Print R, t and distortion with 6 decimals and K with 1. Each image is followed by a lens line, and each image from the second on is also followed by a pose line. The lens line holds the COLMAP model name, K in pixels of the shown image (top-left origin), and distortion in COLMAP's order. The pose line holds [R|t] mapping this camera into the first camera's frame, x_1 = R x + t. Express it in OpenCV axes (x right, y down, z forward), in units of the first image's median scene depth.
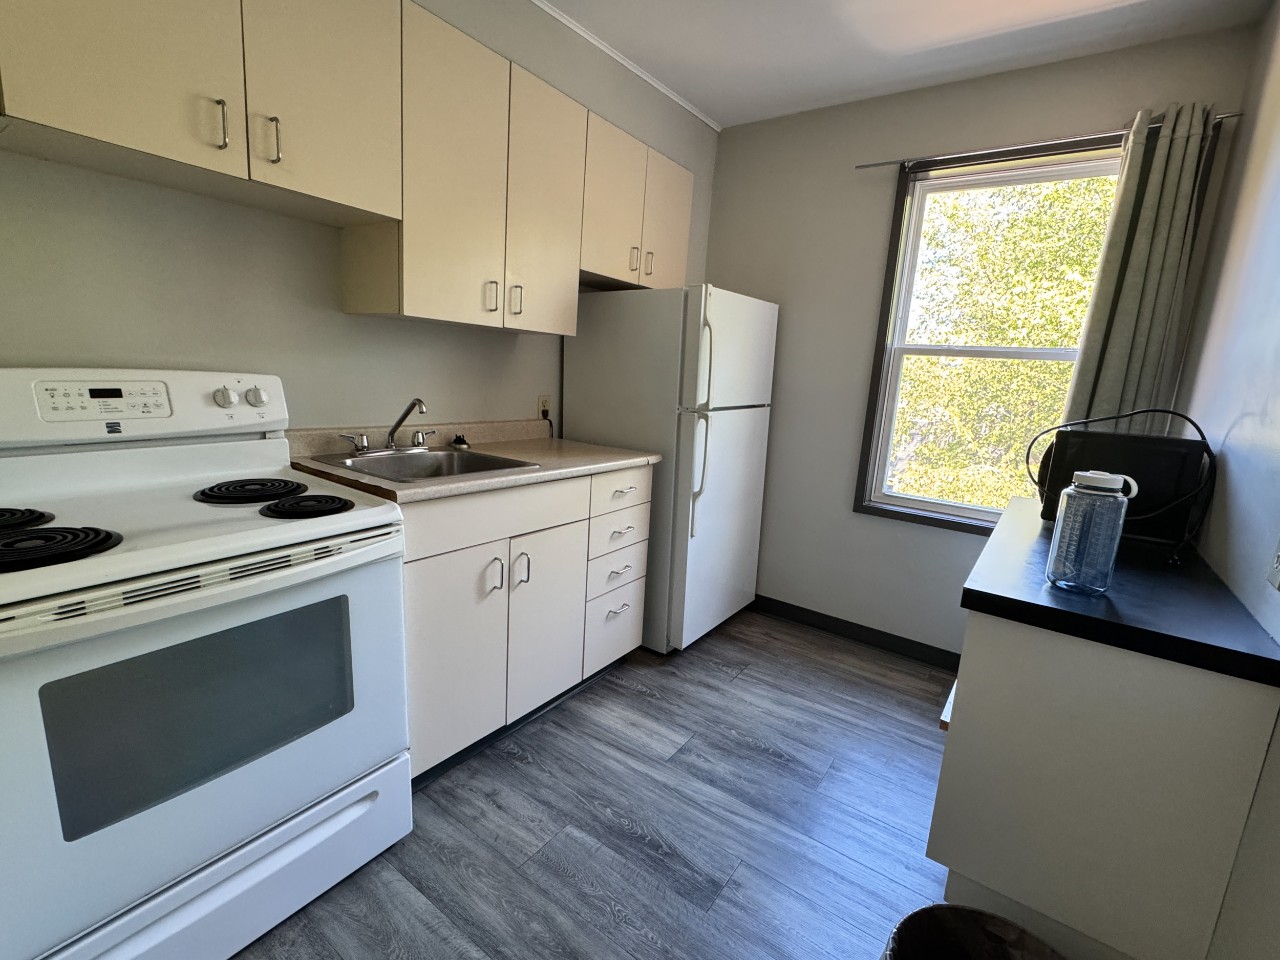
lens RADIAL K [[578.0, 0, 639.2], [0, 578.0, 476.0], [0, 0, 1]] dist [0.000122, -0.000468]
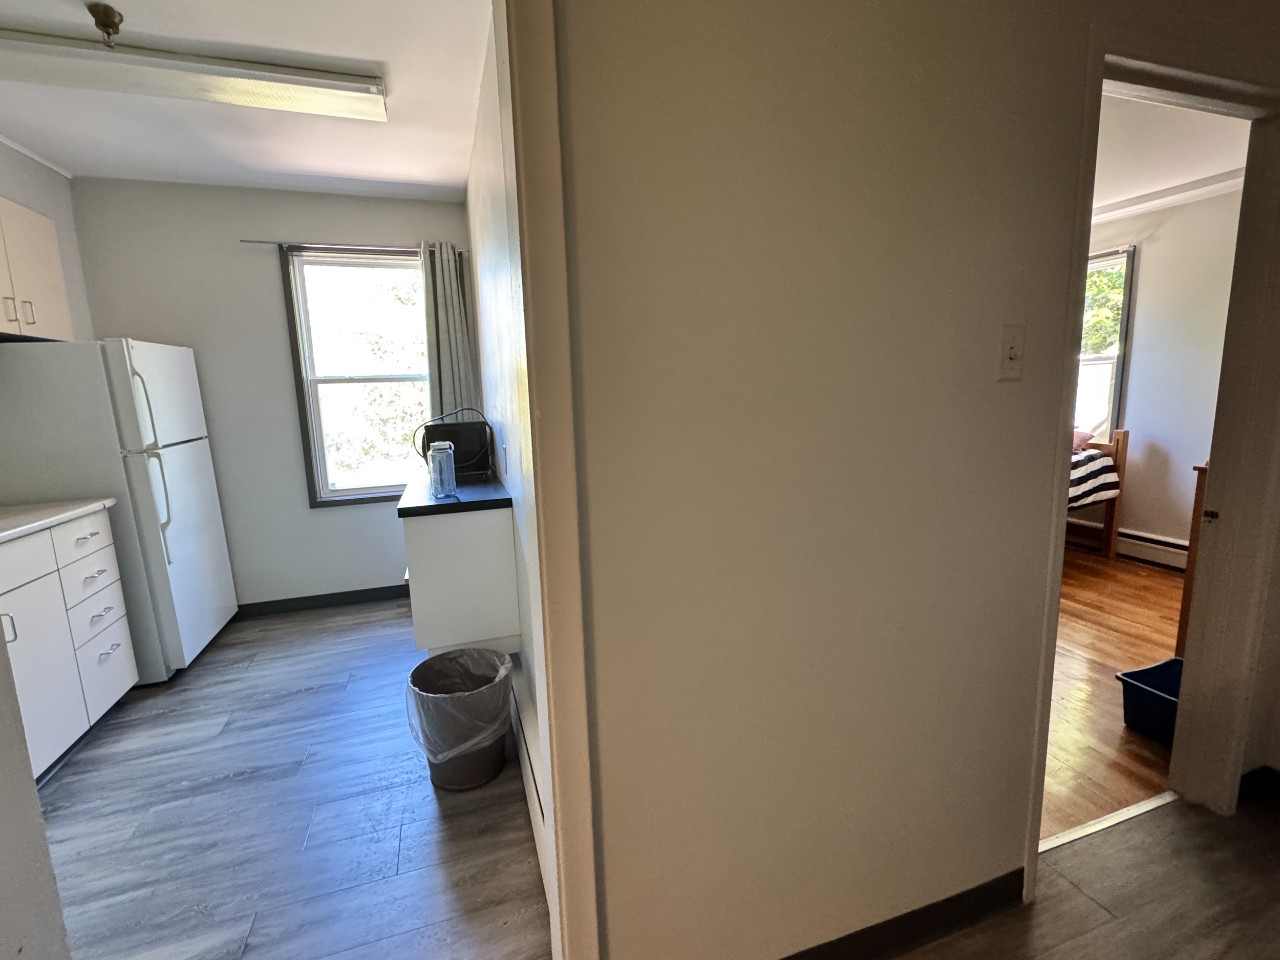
lens RADIAL K [[578.0, 0, 637.1], [0, 578.0, 480.7], [0, 0, 1]] dist [0.000122, -0.000468]
pose [[0.579381, -0.210164, 0.787495, -0.238244], [0.215952, 0.971237, 0.100319, 0.034877], [-0.785928, 0.111938, 0.608102, -0.407759]]
